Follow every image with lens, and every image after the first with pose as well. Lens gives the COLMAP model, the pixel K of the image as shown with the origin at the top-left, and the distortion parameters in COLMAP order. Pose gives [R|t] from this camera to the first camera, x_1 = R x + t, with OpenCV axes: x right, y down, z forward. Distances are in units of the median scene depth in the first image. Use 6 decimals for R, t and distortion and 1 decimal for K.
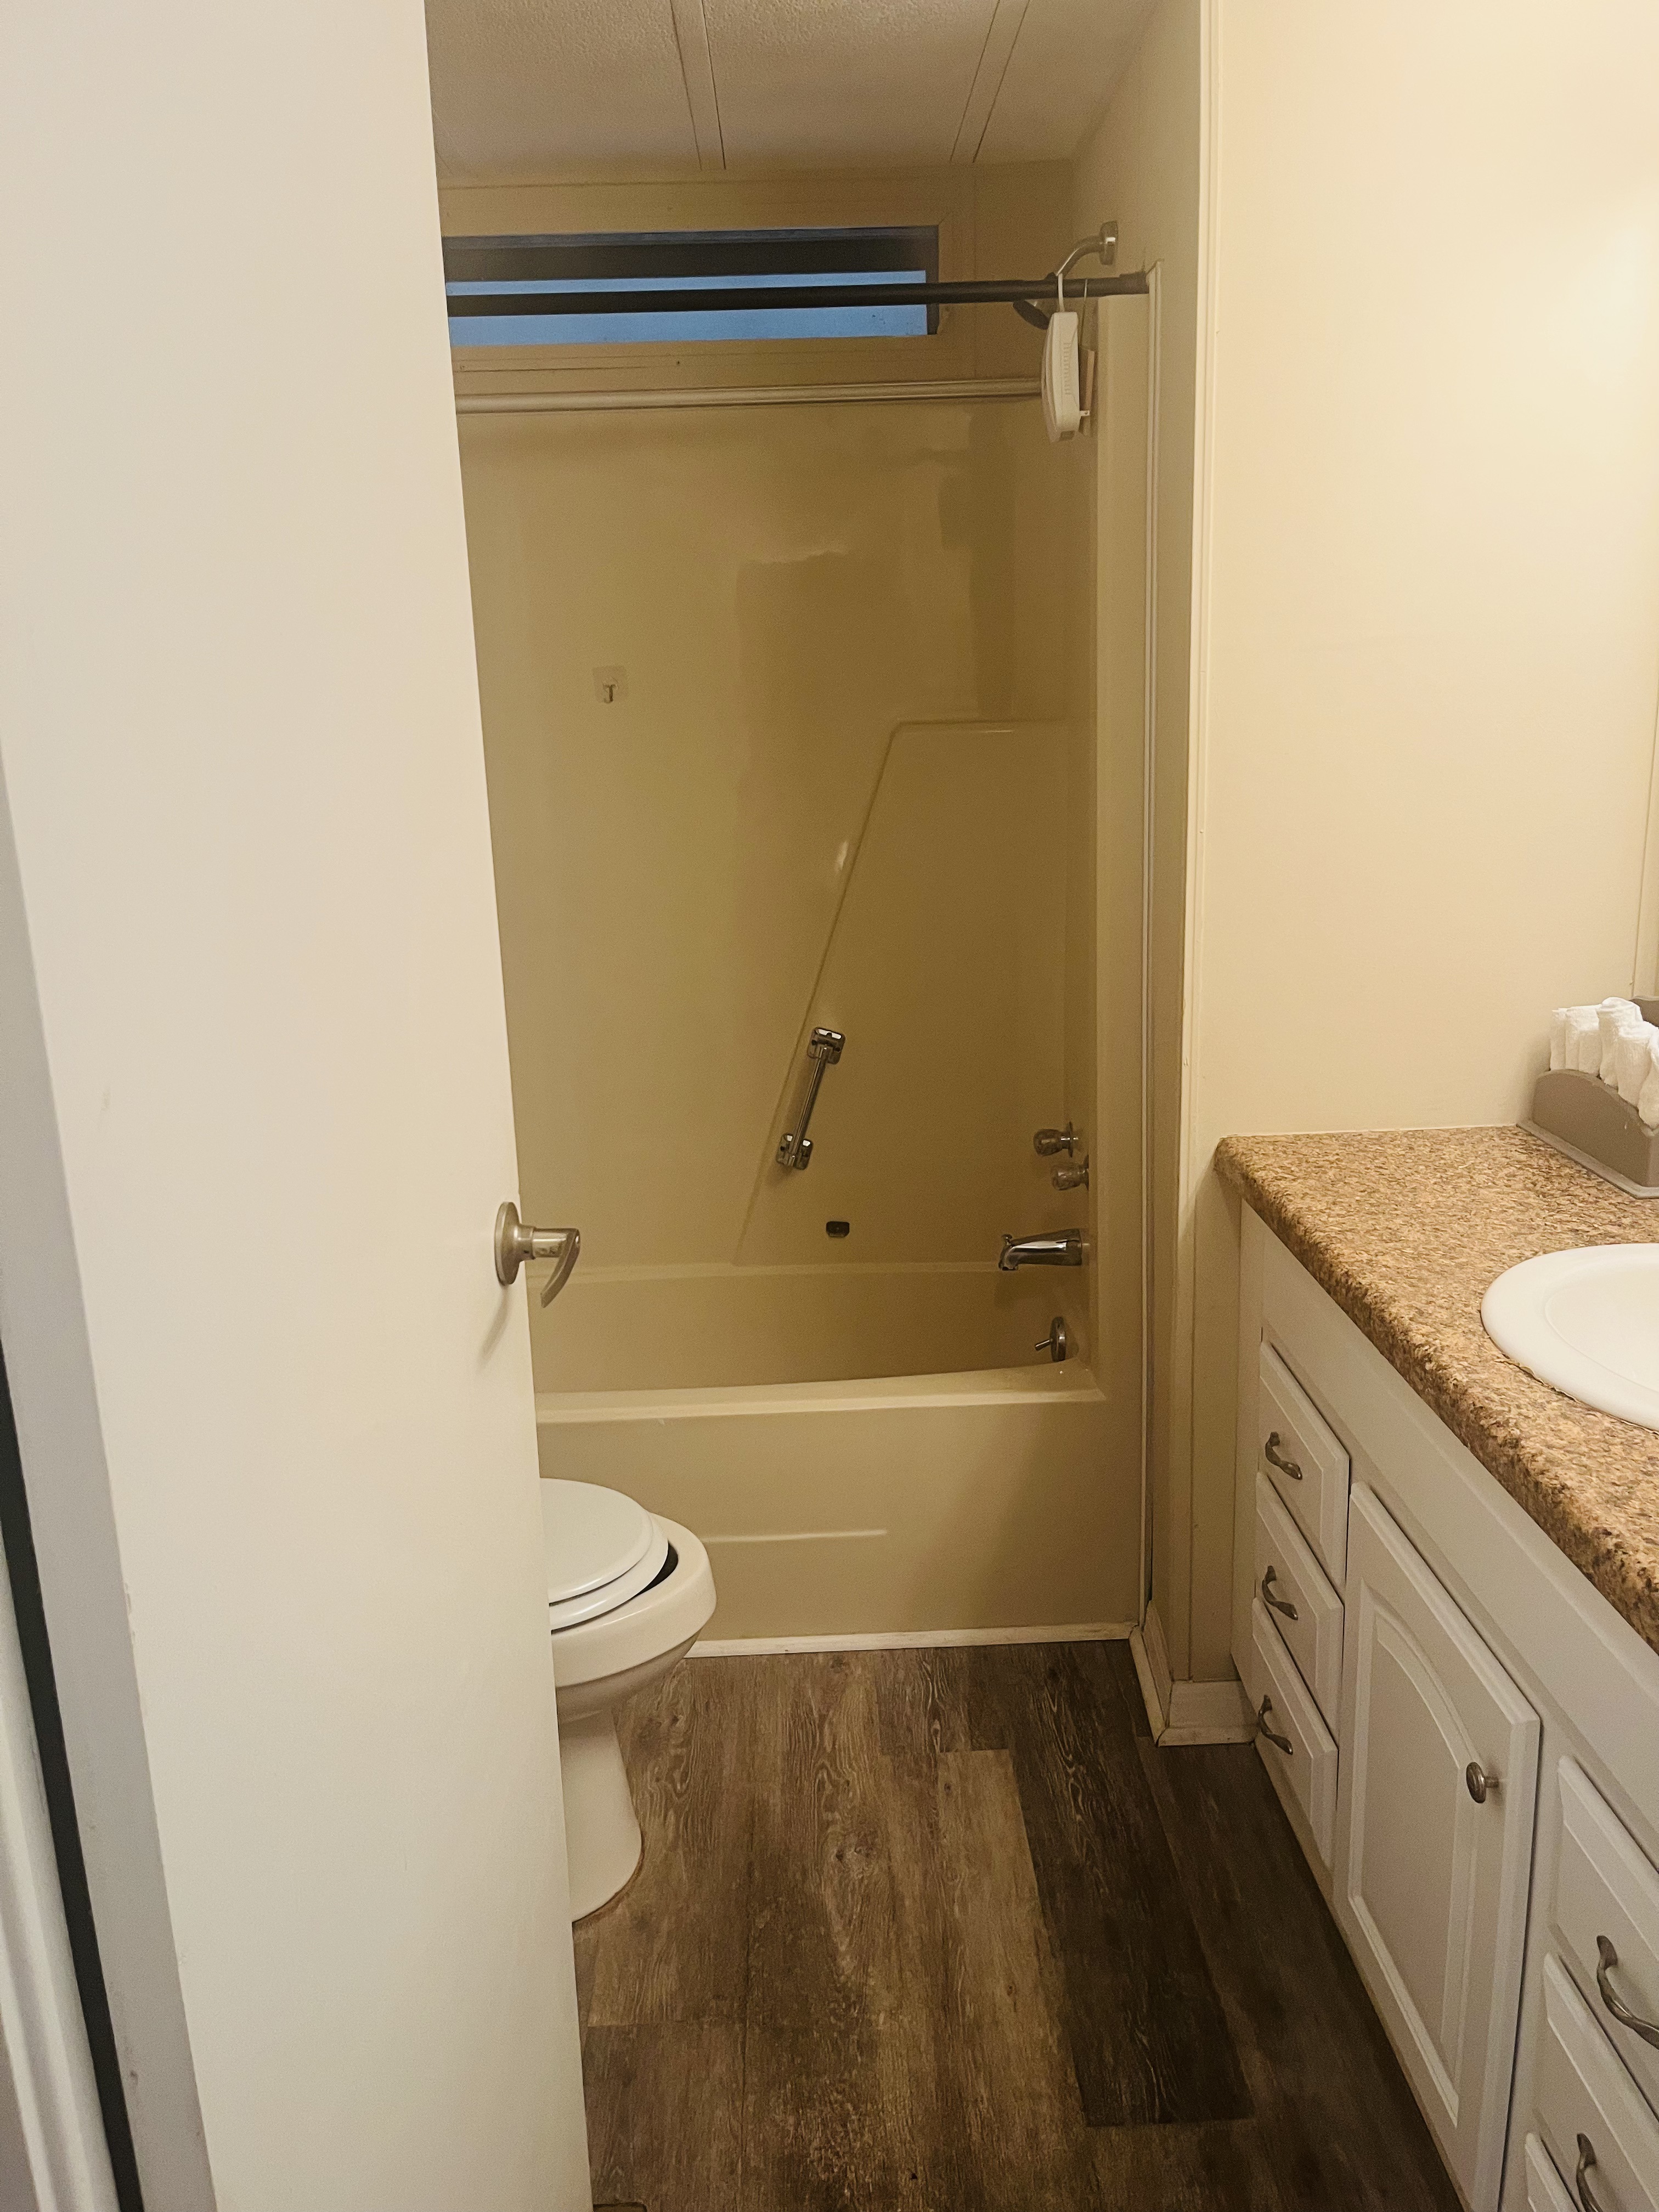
lens RADIAL K [[1681.2, 0, 839.9], [0, 1681.2, 1098.5], [0, 0, 1]] dist [0.053119, -0.083209]
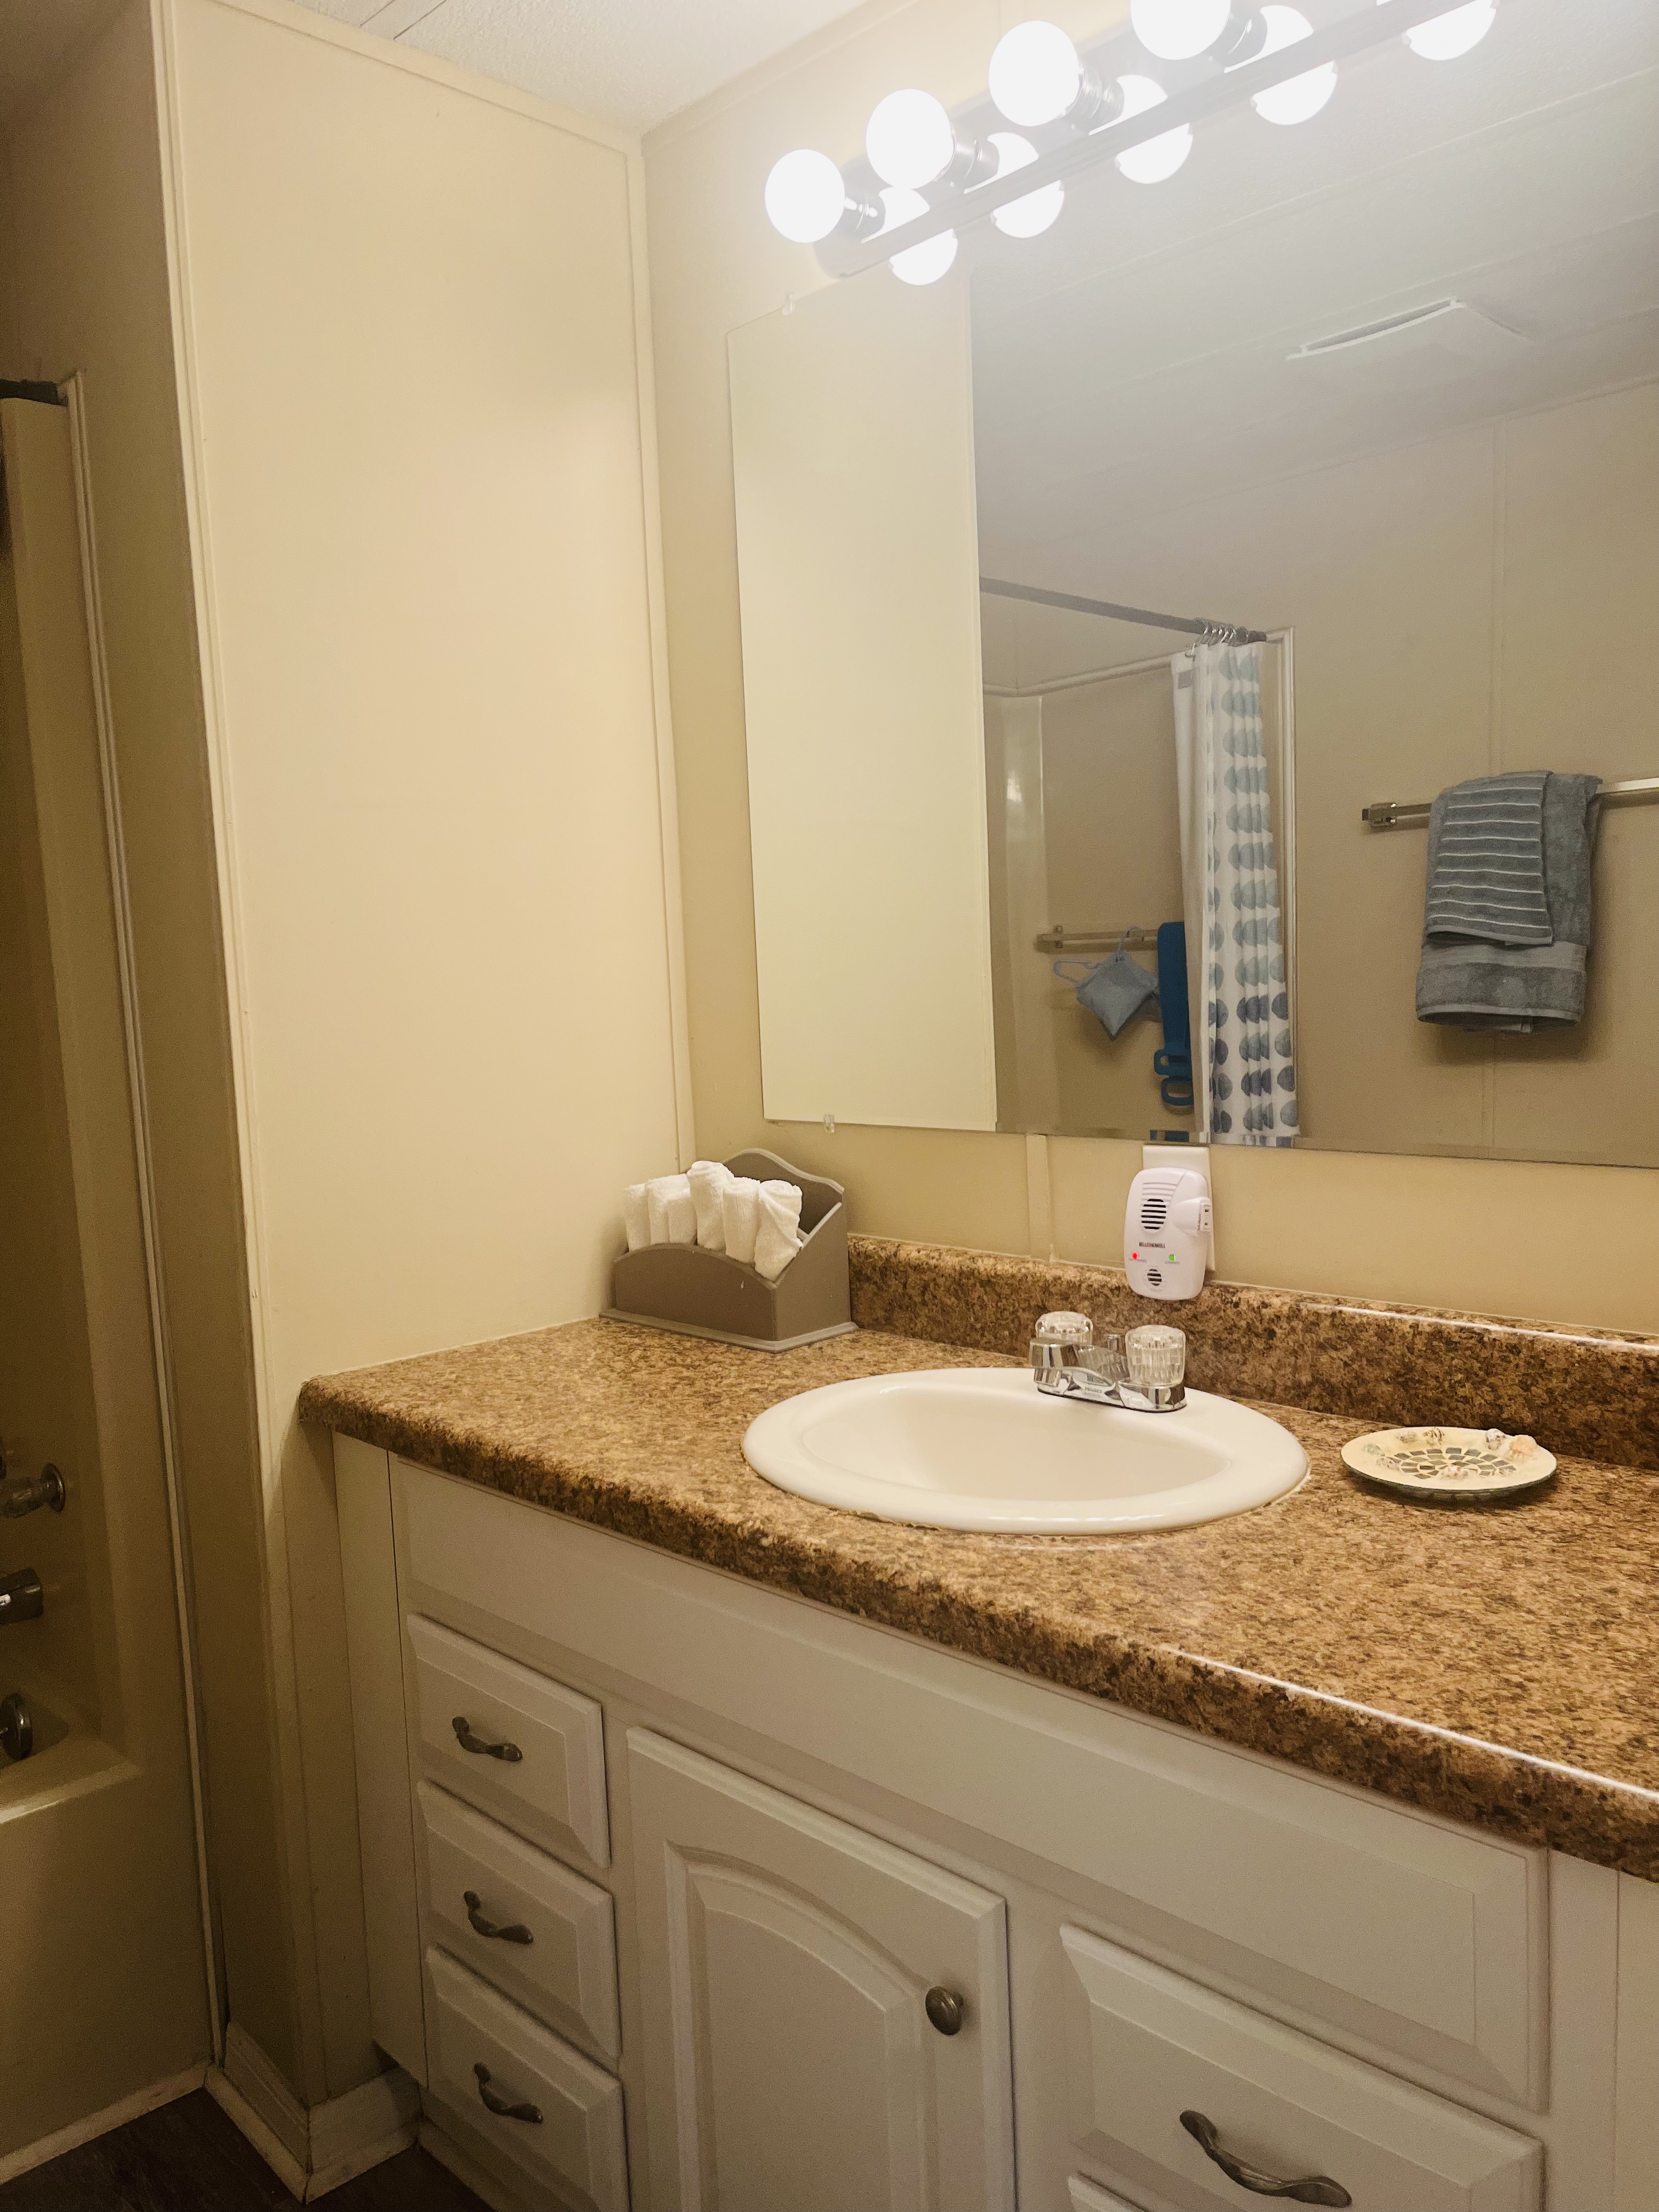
lens RADIAL K [[1681.2, 0, 834.9], [0, 1681.2, 1108.5], [0, 0, 1]] dist [0.053119, -0.083209]
pose [[0.728797, -0.054379, 0.682567, -0.153924], [0.176046, 0.978212, -0.110037, 0.032603], [-0.661711, 0.200358, 0.722492, 0.236437]]
